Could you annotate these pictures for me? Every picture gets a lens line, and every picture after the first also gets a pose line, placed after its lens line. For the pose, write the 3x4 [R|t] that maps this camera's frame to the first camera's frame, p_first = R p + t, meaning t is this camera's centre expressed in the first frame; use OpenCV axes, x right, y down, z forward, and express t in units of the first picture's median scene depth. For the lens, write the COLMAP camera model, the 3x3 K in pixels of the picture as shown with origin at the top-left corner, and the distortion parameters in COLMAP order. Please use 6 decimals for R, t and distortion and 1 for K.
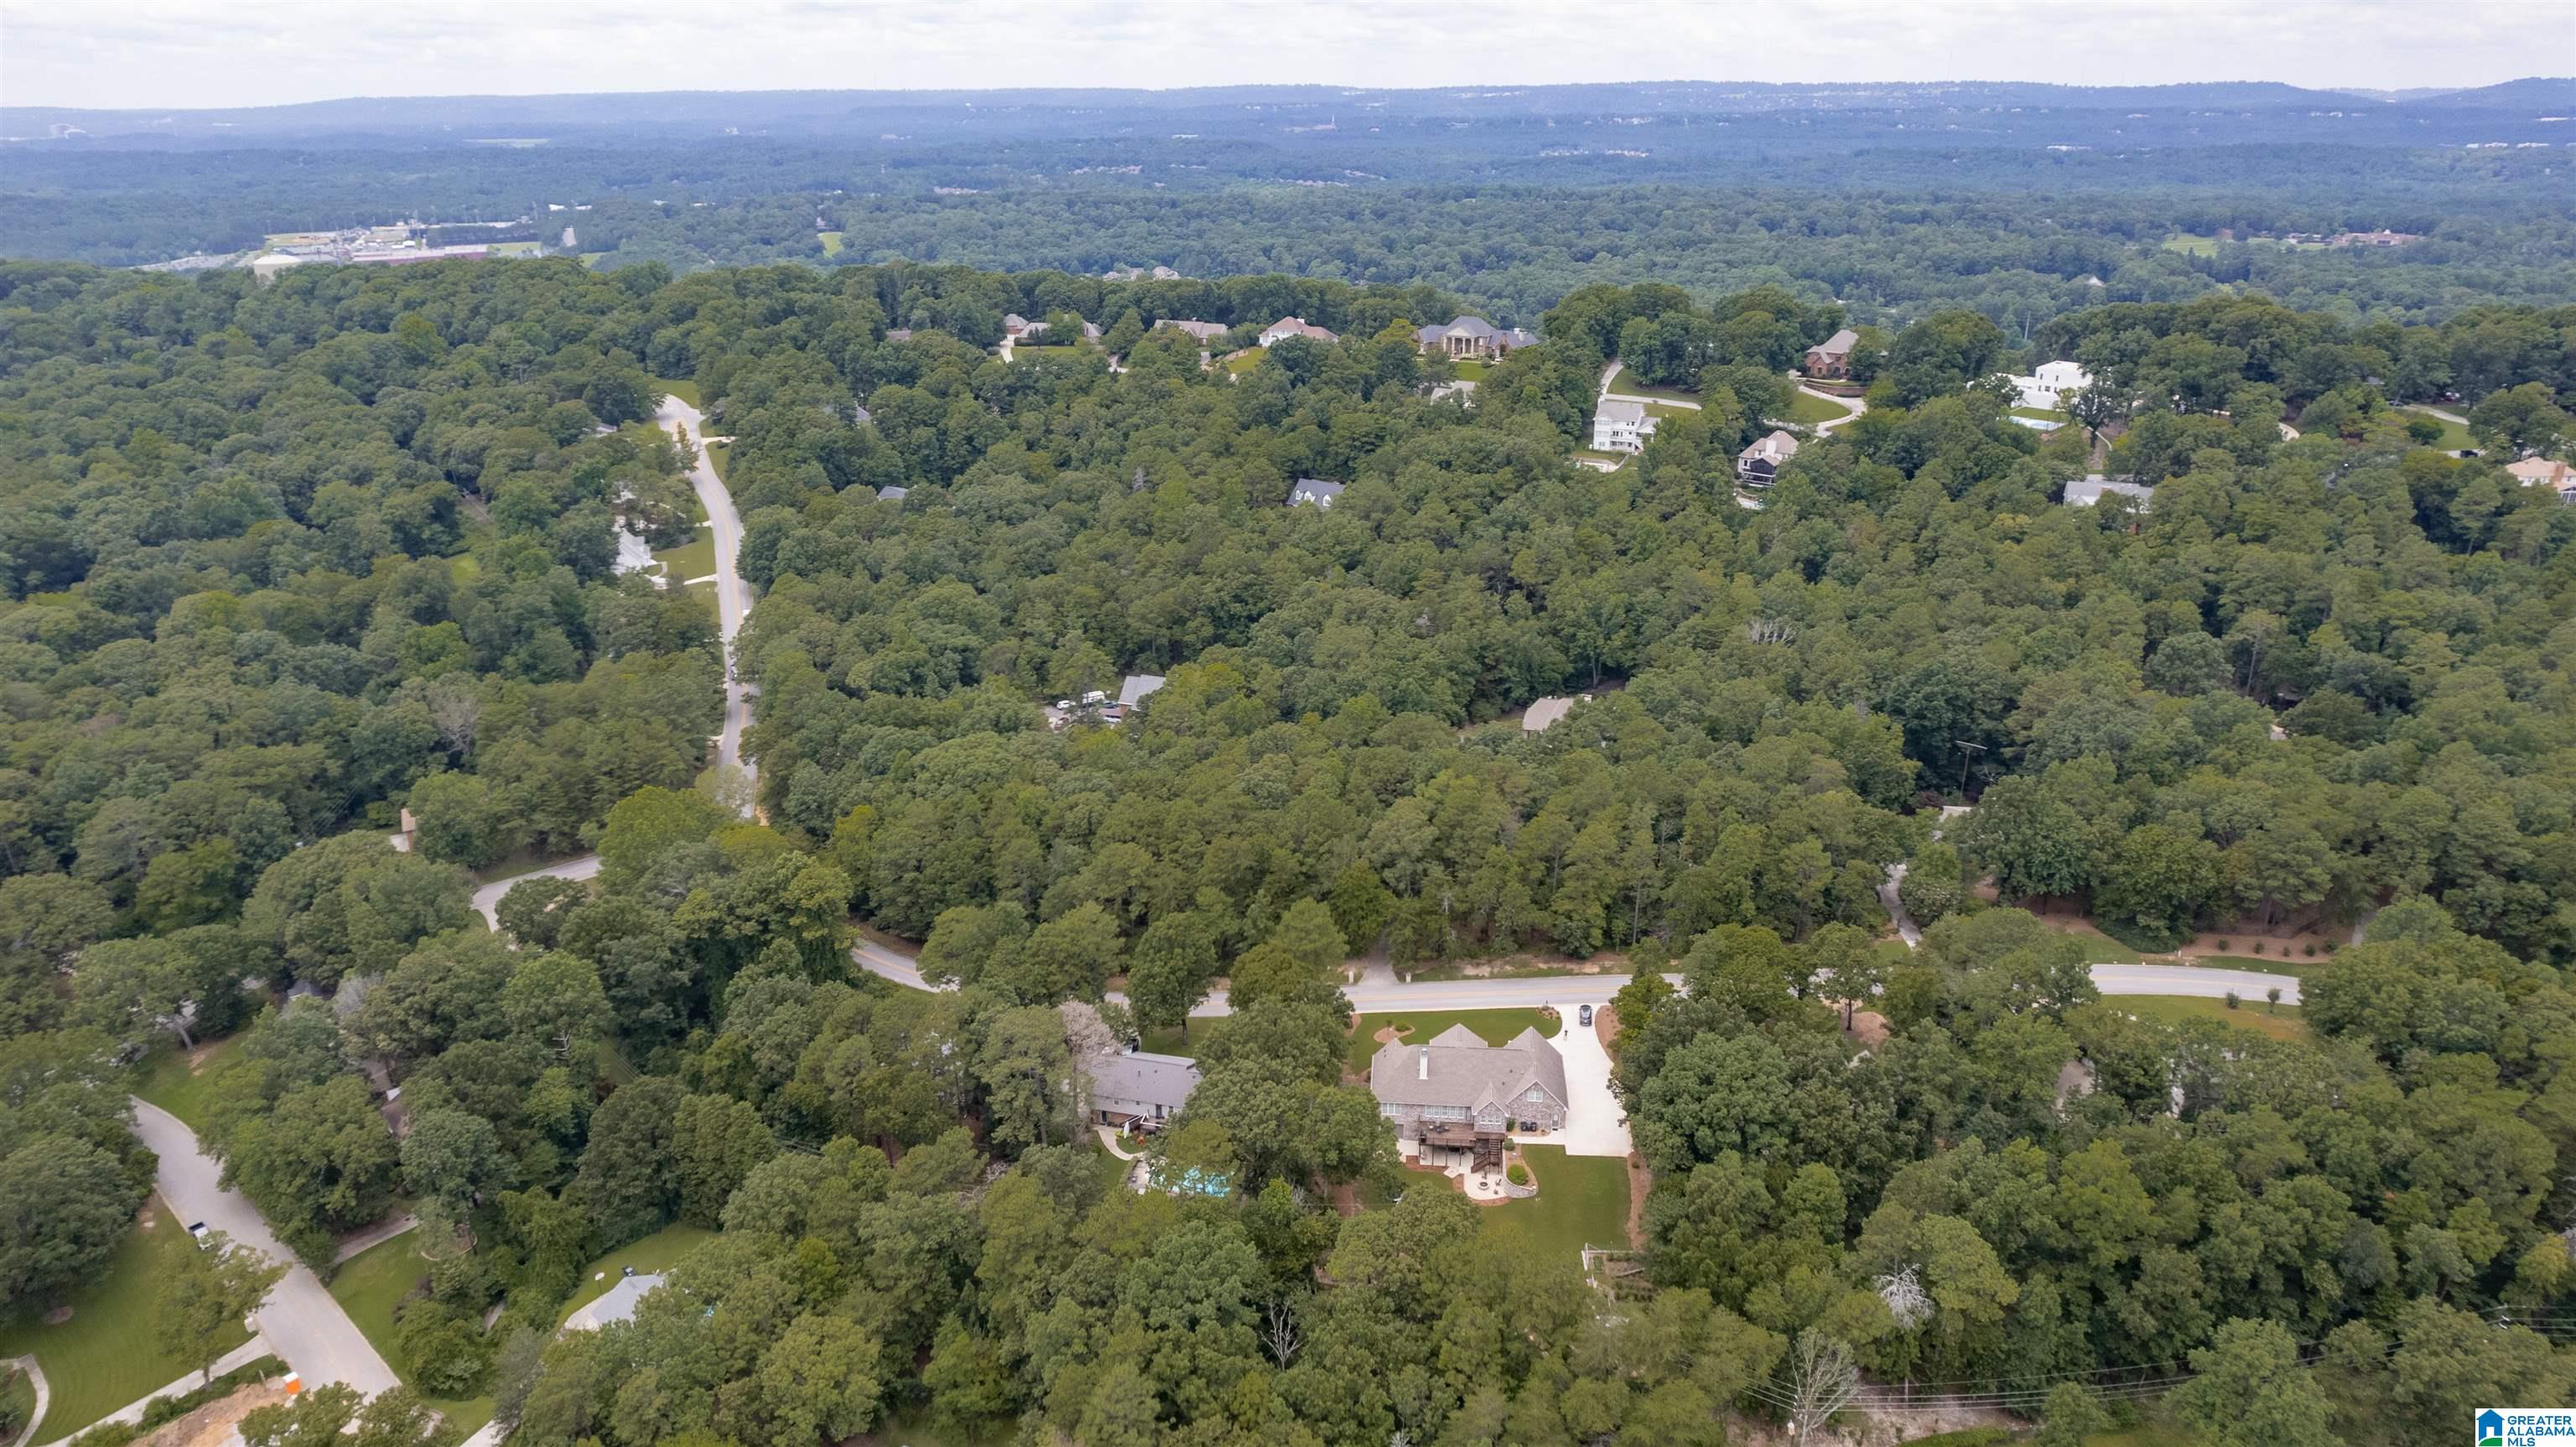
lens RADIAL K [[1647.6, 0, 1274.7], [0, 1647.6, 737.4], [0, 0, 1]] dist [-0.075468, 0.066035]
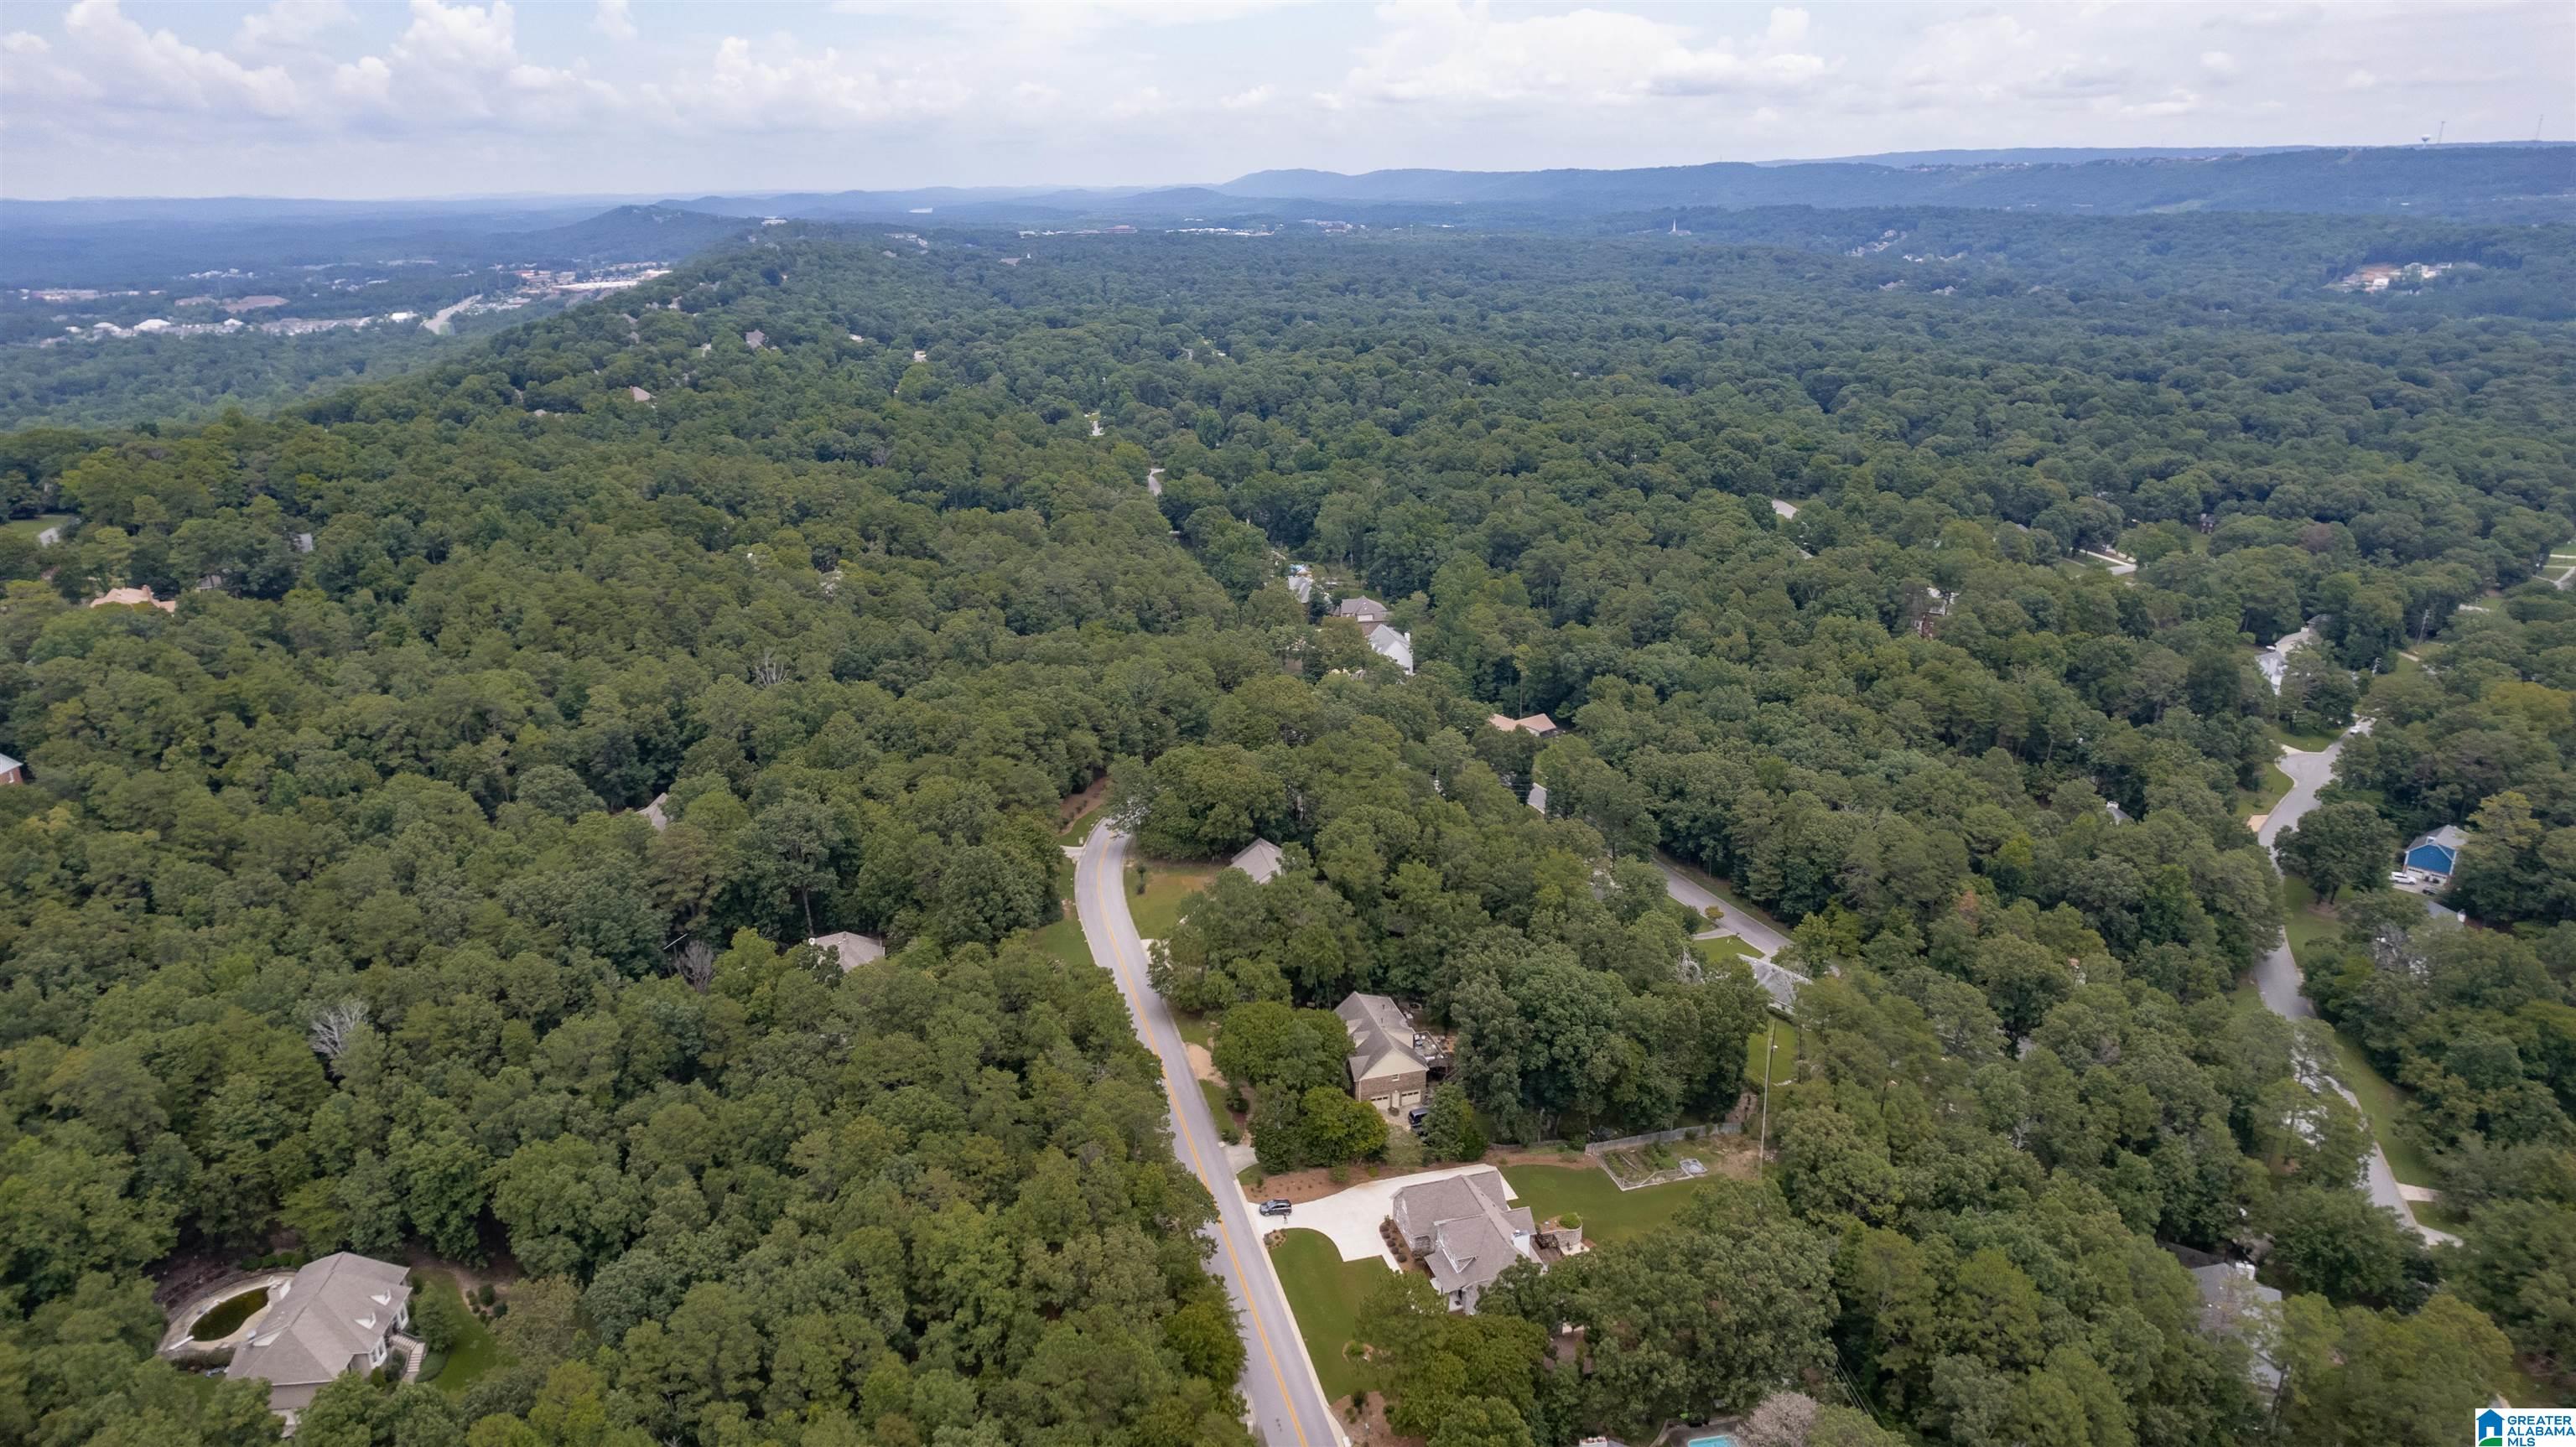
lens RADIAL K [[1647.6, 0, 1274.9], [0, 1647.6, 722.8], [0, 0, 1]] dist [-0.075468, 0.066035]
pose [[-0.355707, -0.288095, 0.889086, -0.203395], [0.360626, 0.835322, 0.414954, -0.162641], [-0.862219, 0.468229, -0.193235, 0.405711]]
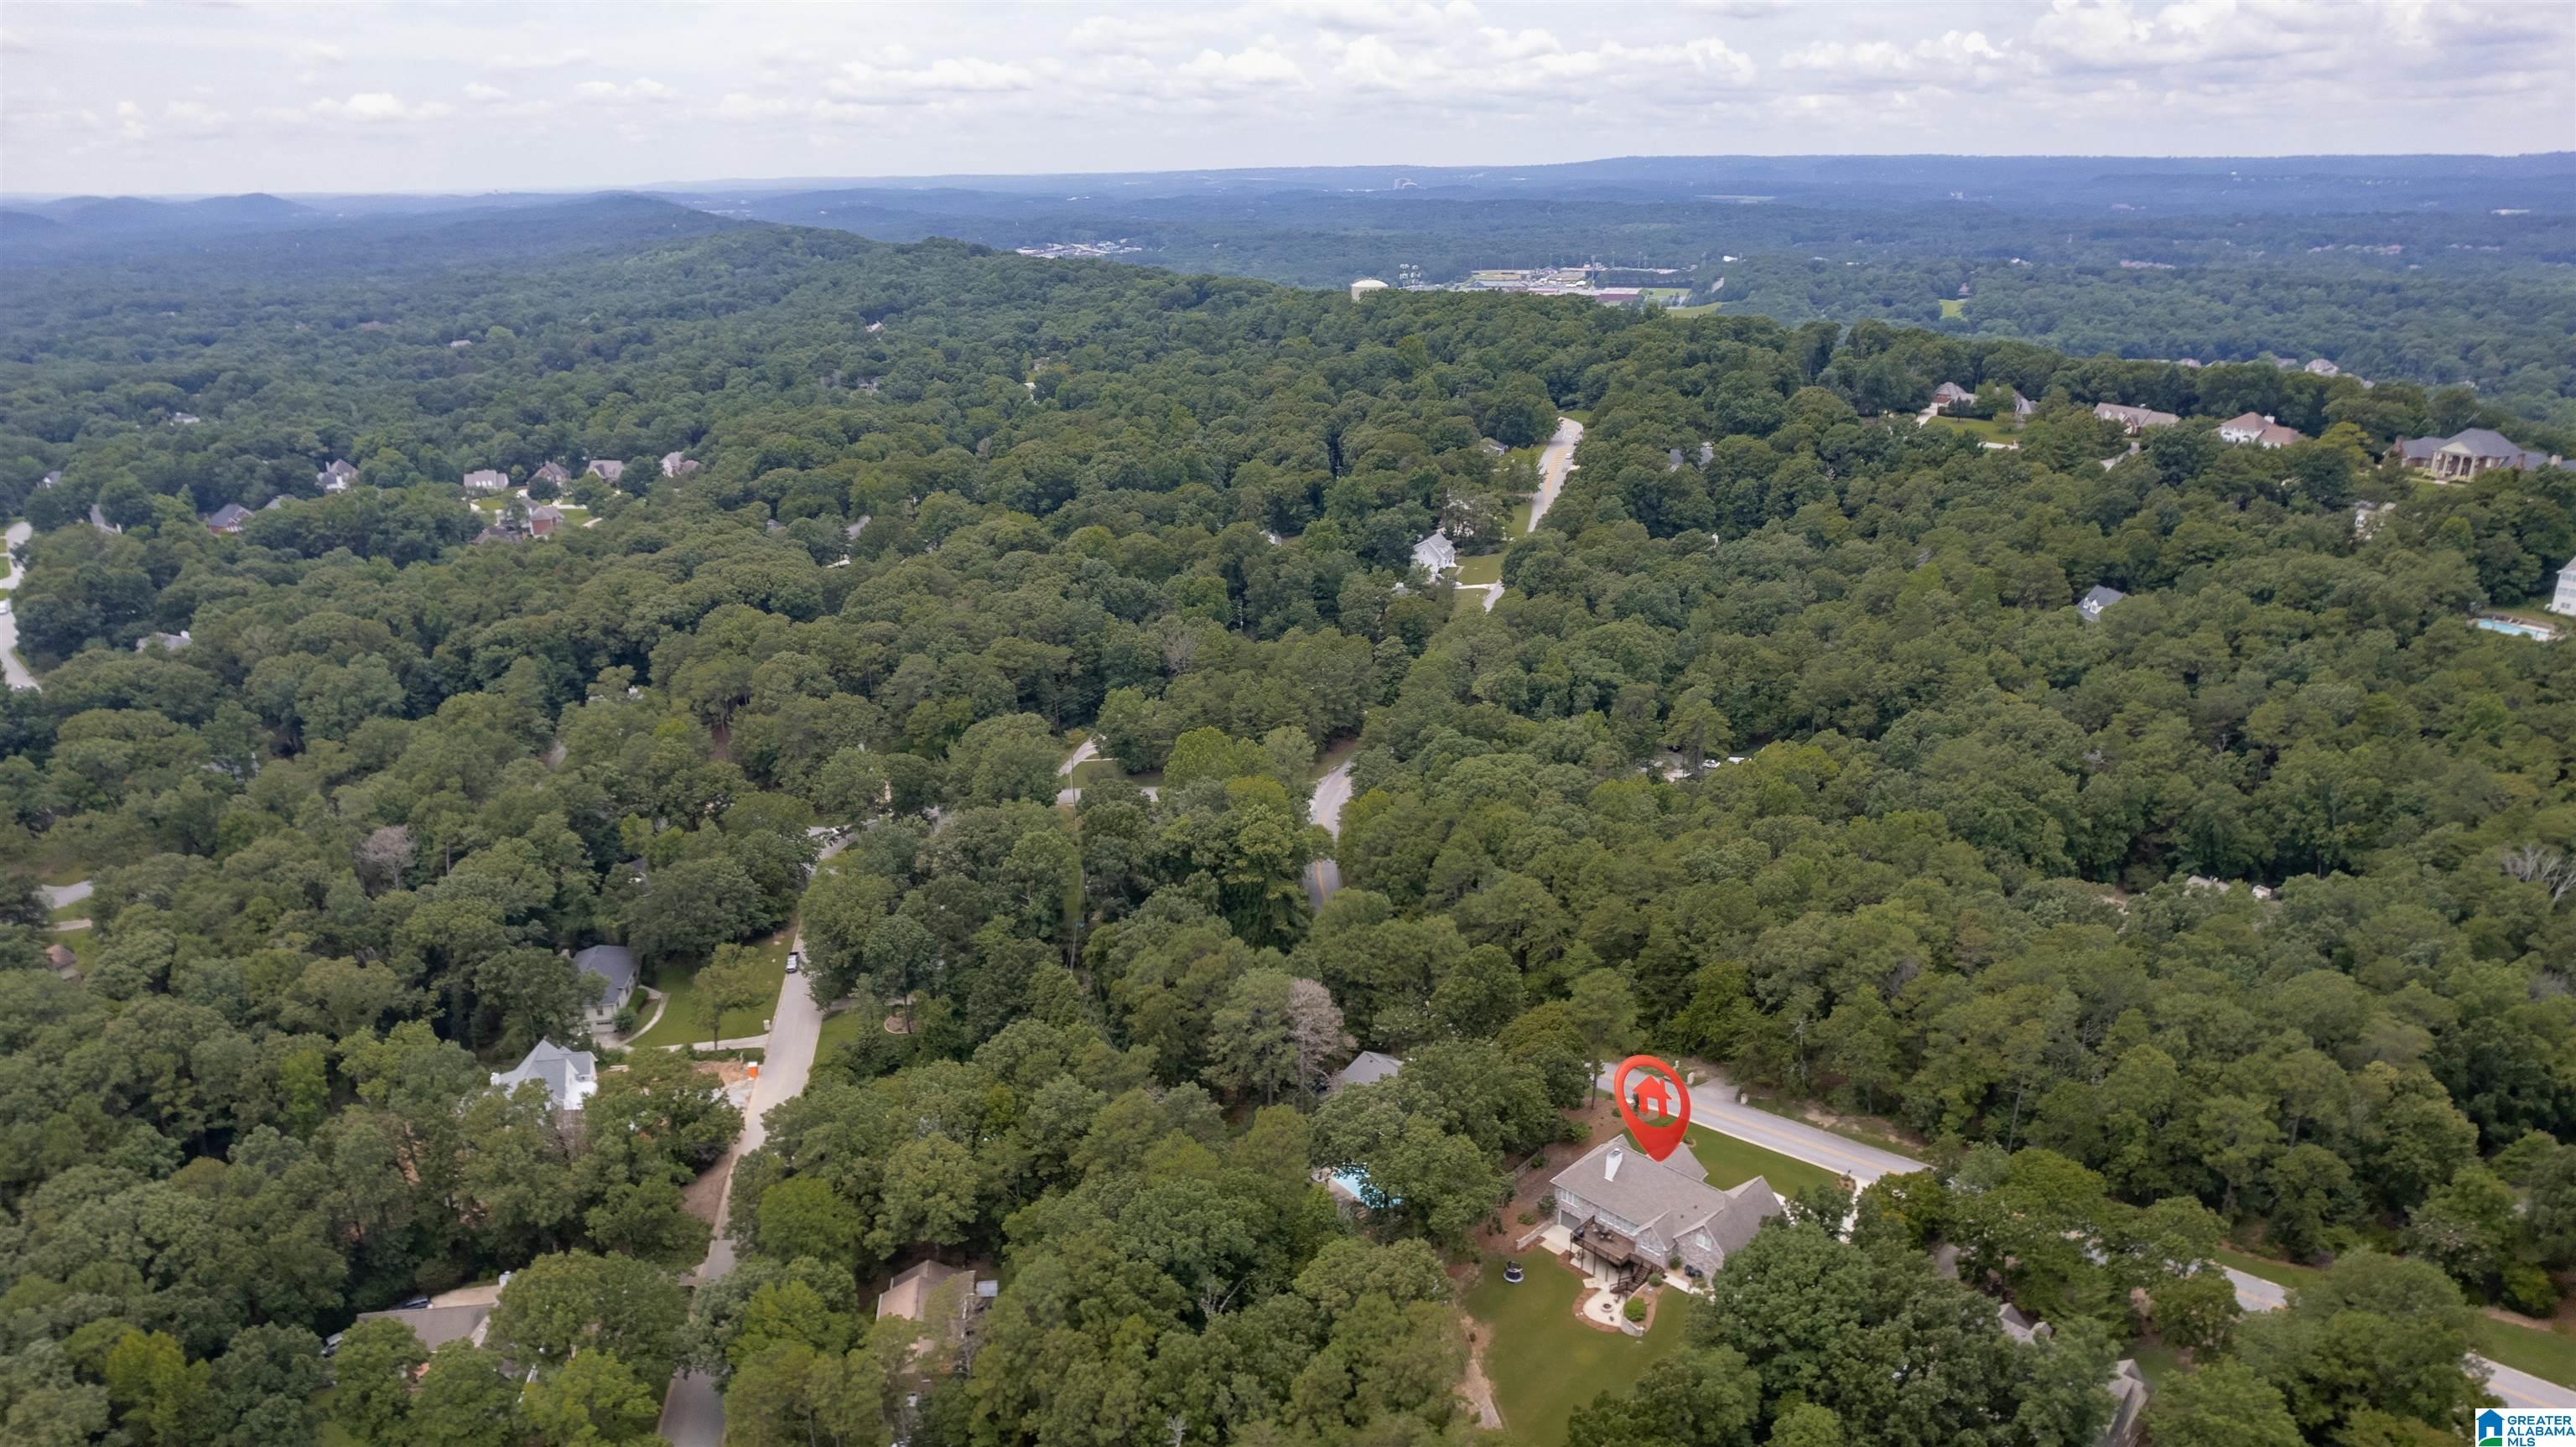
lens RADIAL K [[1647.6, 0, 1269.3], [0, 1647.6, 734.7], [0, 0, 1]] dist [-0.075468, 0.066035]
pose [[0.765733, 0.210520, -0.607729, 0.158324], [-0.232340, 0.971646, 0.043836, -0.011304], [0.599726, 0.107633, 0.792934, 0.043879]]
